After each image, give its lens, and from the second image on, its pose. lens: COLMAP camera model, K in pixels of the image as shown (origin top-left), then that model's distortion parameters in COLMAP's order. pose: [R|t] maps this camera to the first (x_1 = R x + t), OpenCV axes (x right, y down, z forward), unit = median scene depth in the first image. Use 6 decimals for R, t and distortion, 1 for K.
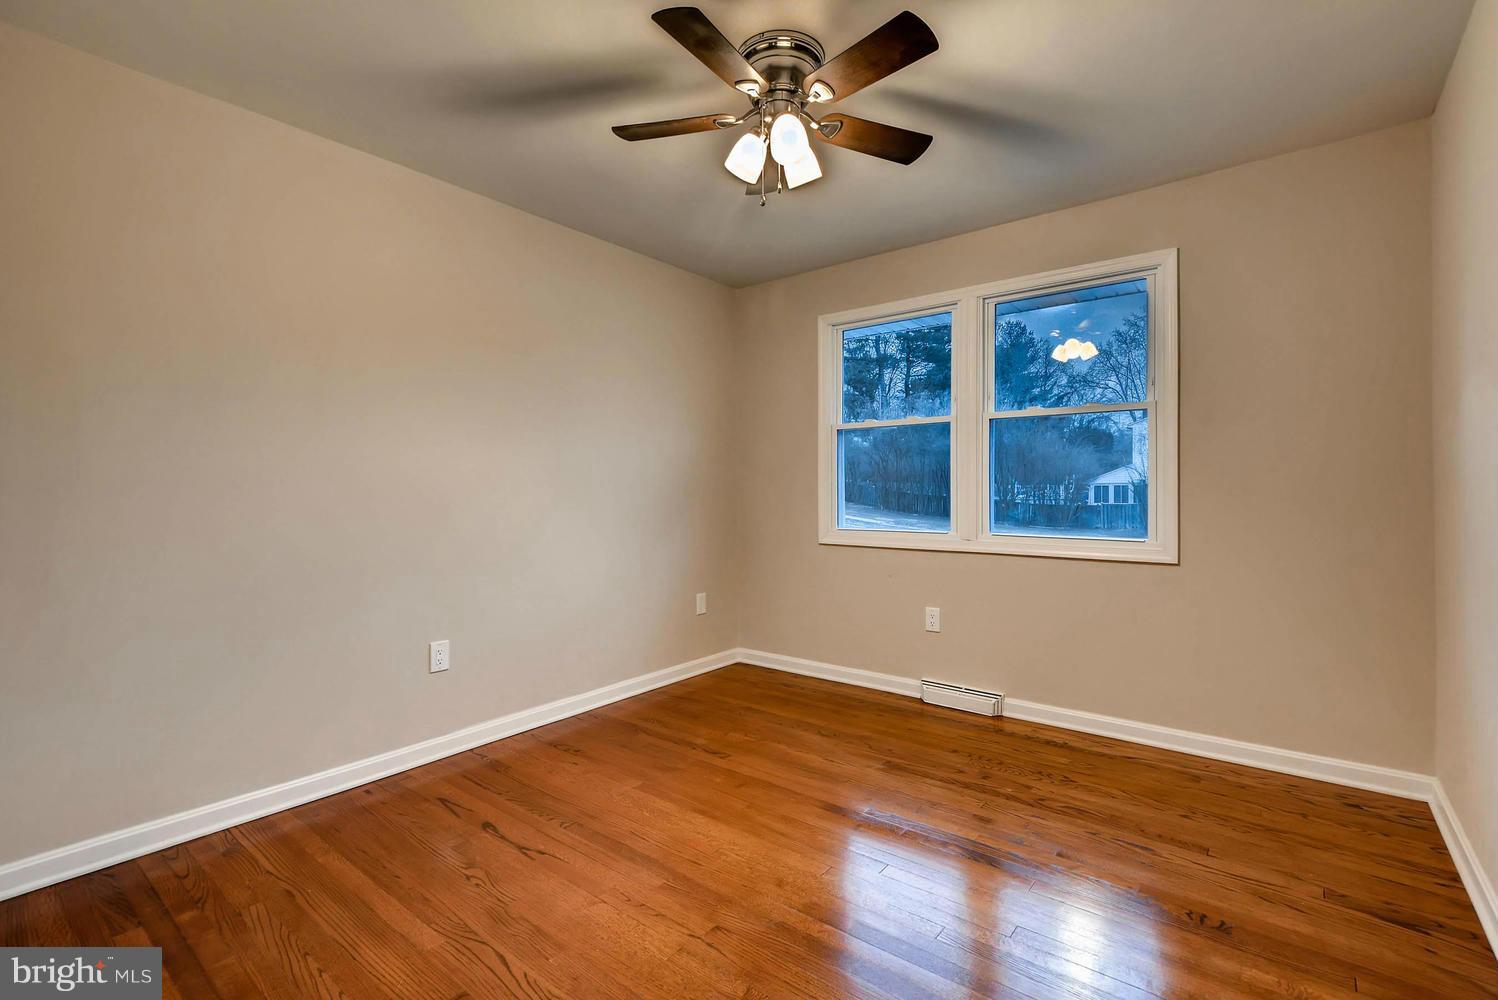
lens RADIAL K [[671.9, 0, 763.0], [0, 671.9, 502.1], [0, 0, 1]] dist [0.015082, 0.000026]
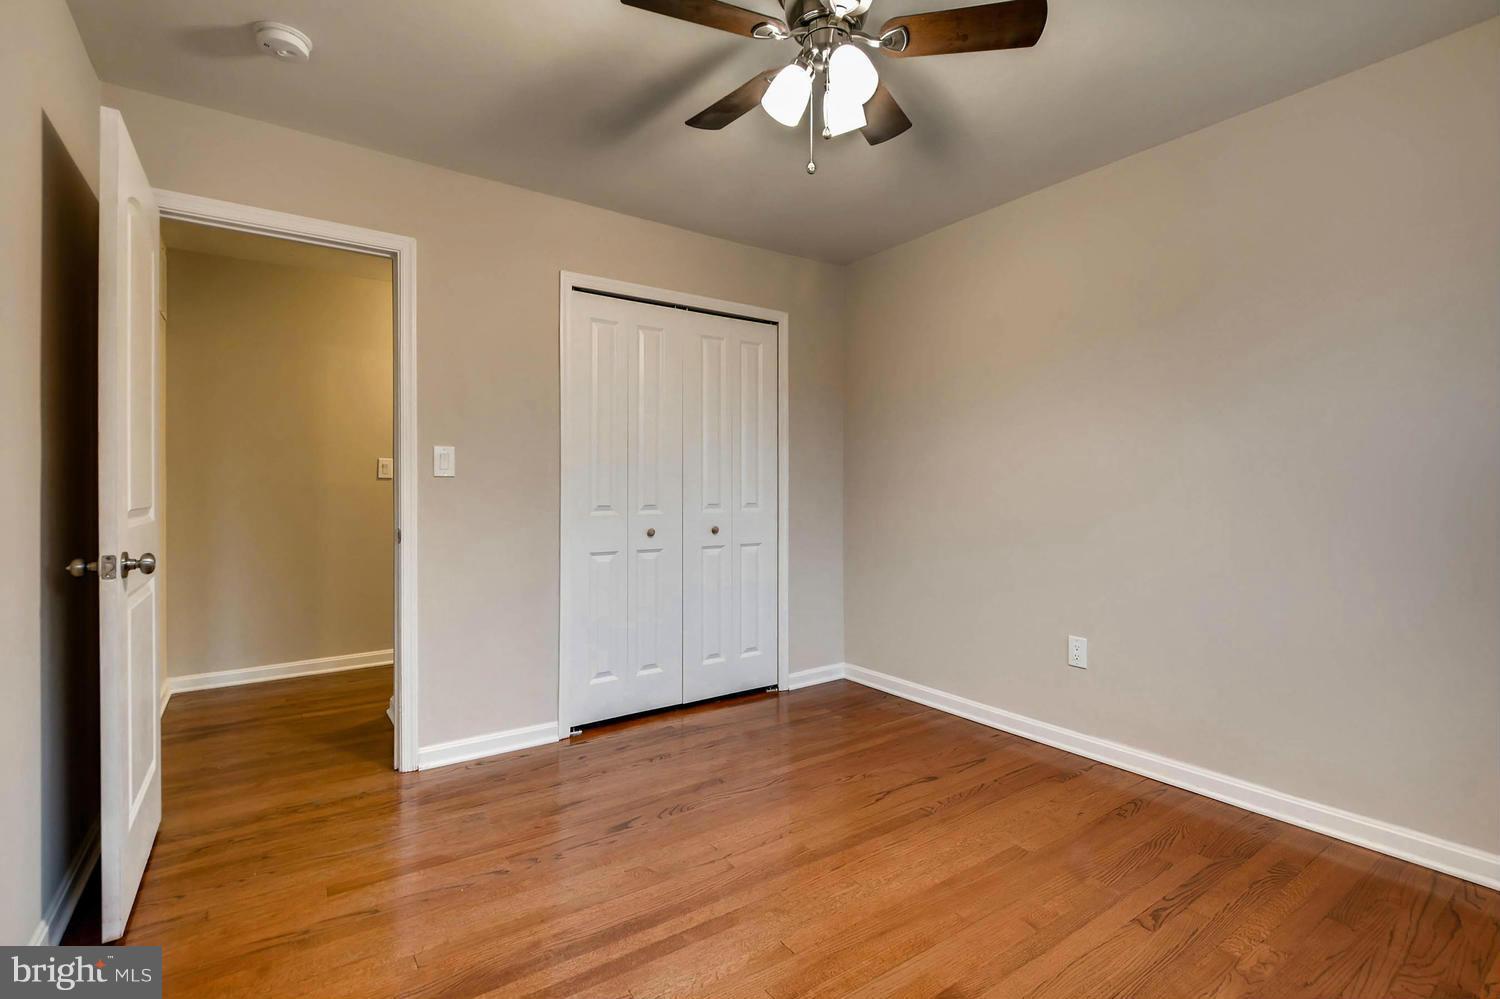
lens RADIAL K [[672.8, 0, 764.0], [0, 672.8, 501.6], [0, 0, 1]] dist [0.015082, 0.000026]
pose [[-0.276801, 0.015353, -0.960805, 0.705362], [-0.013546, 0.999711, 0.019878, -0.010799], [0.960832, 0.018517, -0.276513, 0.950940]]
